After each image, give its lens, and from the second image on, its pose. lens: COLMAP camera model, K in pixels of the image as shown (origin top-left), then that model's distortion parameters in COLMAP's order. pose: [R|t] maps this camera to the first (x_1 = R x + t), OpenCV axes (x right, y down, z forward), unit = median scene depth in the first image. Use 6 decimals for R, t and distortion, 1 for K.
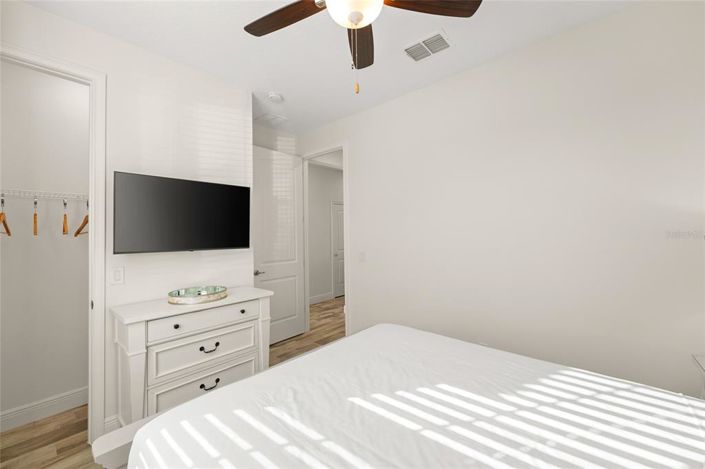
lens RADIAL K [[288.7, 0, 350.0], [0, 288.7, 232.8], [0, 0, 1]] dist [0.001936, -0.000077]
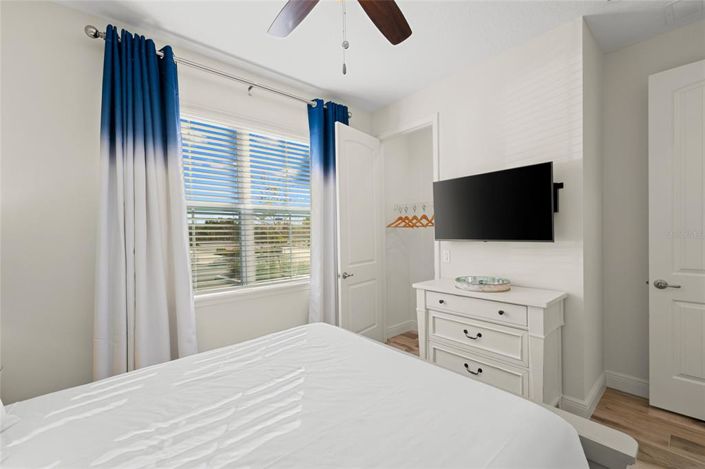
lens RADIAL K [[288.7, 0, 349.1], [0, 288.7, 239.1], [0, 0, 1]] dist [0.001936, -0.000077]
pose [[-0.171492, 0.035661, -0.984540, 0.605060], [0.040889, 0.998741, 0.029053, 0.005403], [0.984337, -0.035275, -0.172734, 0.755070]]
